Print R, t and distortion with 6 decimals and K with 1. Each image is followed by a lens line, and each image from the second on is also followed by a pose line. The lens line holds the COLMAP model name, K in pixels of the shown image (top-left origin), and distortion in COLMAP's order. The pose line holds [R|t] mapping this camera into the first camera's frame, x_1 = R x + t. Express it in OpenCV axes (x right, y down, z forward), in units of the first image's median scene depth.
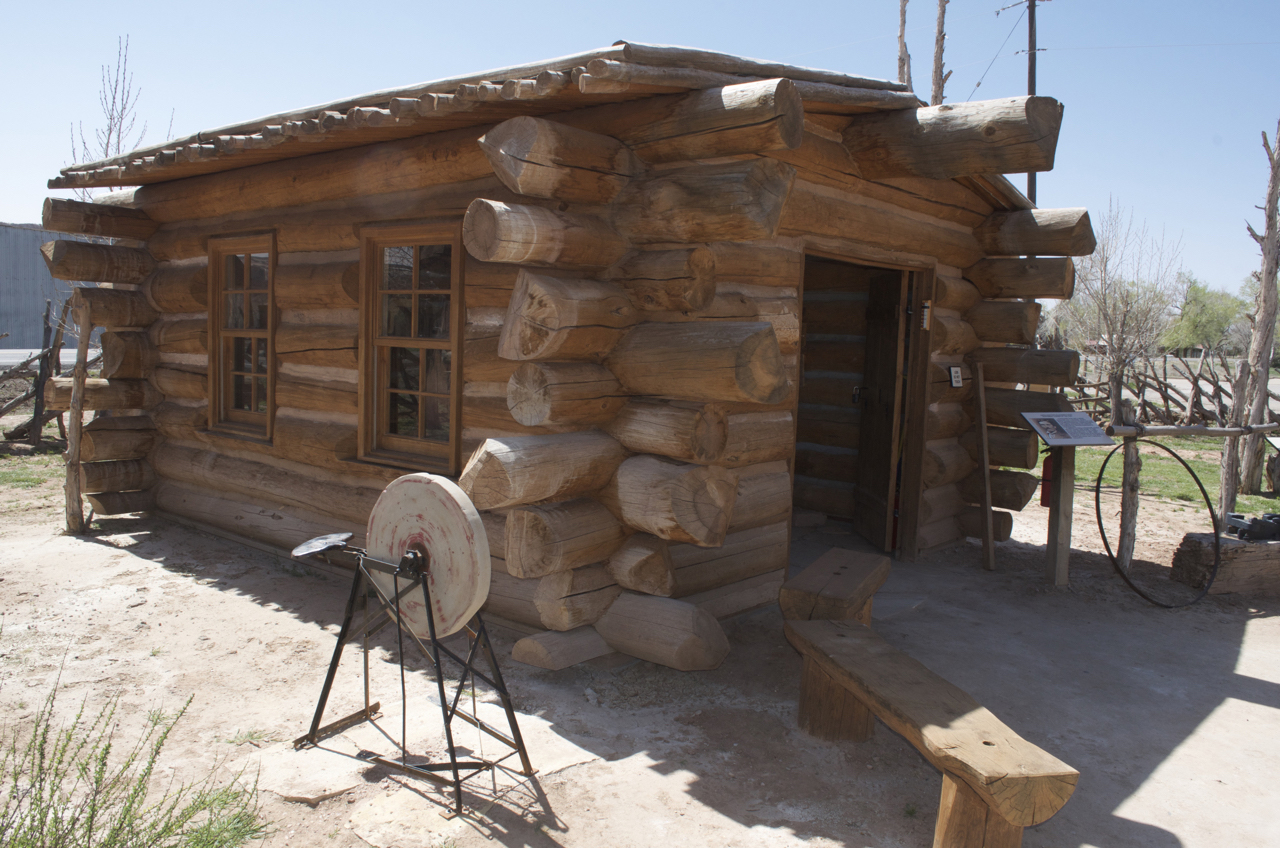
lens RADIAL K [[1000.9, 0, 643.6], [0, 1000.9, 430.1], [0, 0, 1]] dist [-0.086066, 0.013327]
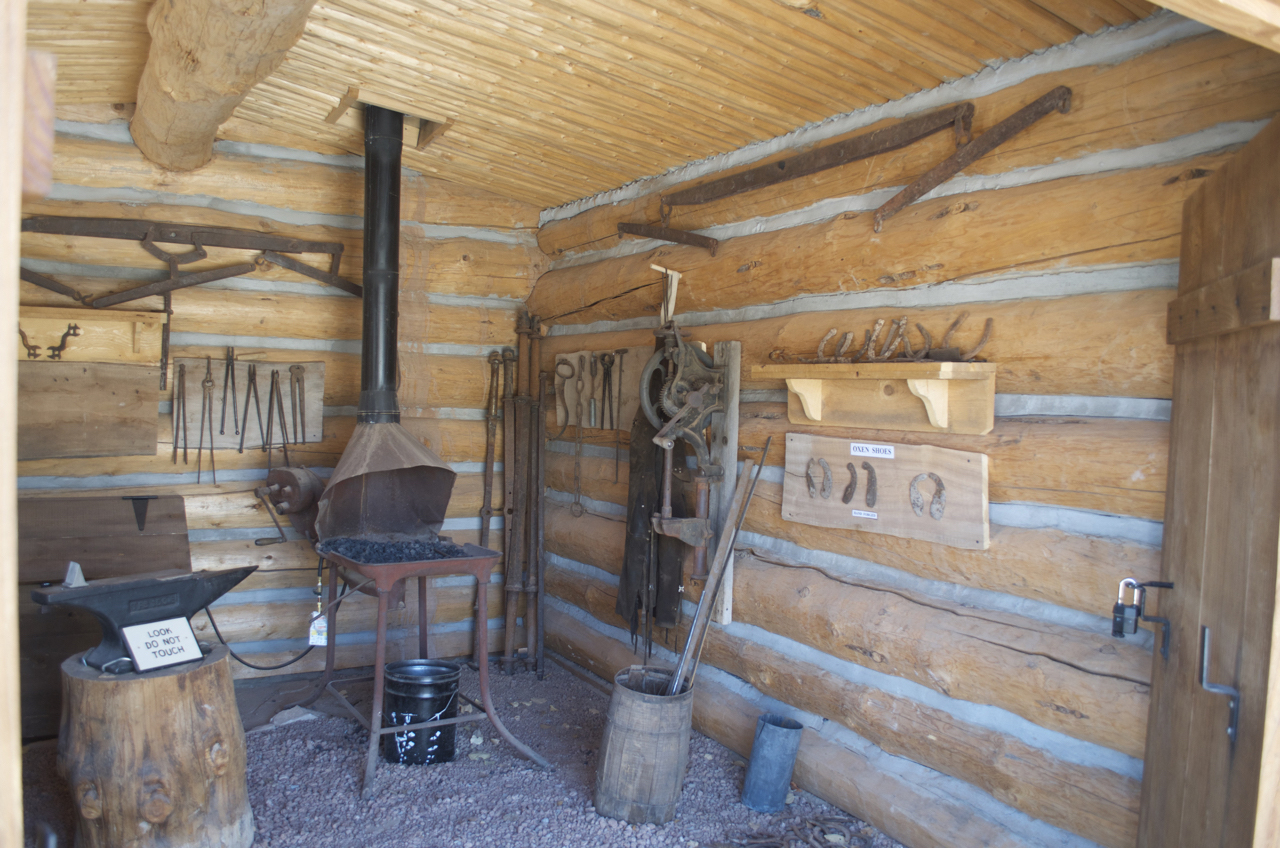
lens RADIAL K [[1000.9, 0, 638.4], [0, 1000.9, 431.7], [0, 0, 1]] dist [-0.086066, 0.013327]
pose [[0.942648, 0.006807, -0.333720, 0.238954], [-0.026948, 0.998081, -0.055759, -0.091004], [0.332700, 0.061554, 0.941022, 0.943661]]
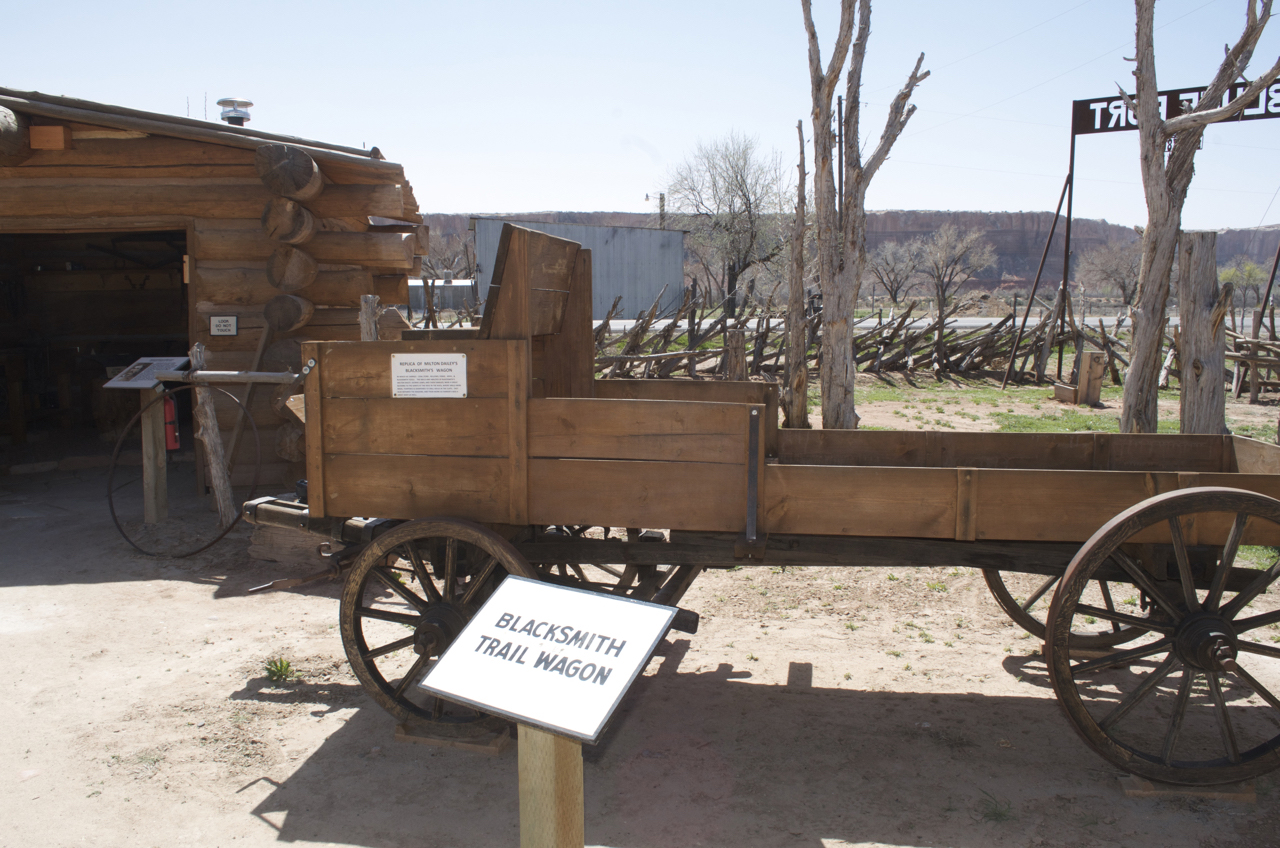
lens RADIAL K [[1000.9, 0, 635.3], [0, 1000.9, 425.5], [0, 0, 1]] dist [-0.086066, 0.013327]
pose [[0.770101, 0.045290, -0.636312, 1.653853], [-0.030110, 0.998945, 0.034659, 0.003617], [0.637210, -0.007532, 0.770653, 0.593411]]
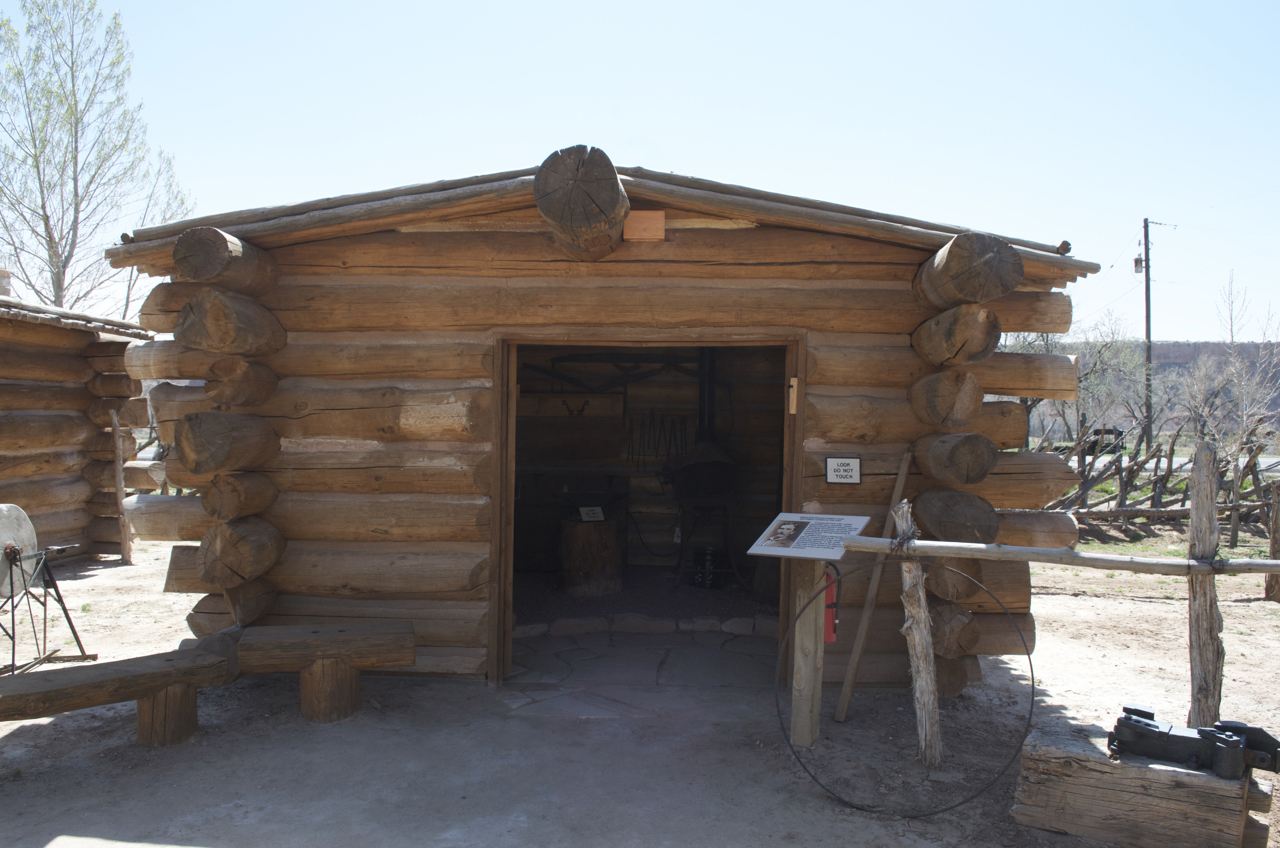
lens RADIAL K [[1000.9, 0, 644.9], [0, 1000.9, 426.6], [0, 0, 1]] dist [-0.086066, 0.013327]
pose [[0.622602, -0.023871, -0.782174, 1.058963], [-0.065132, 0.994486, -0.082195, -0.015234], [0.779823, 0.102119, 0.617614, 0.471091]]
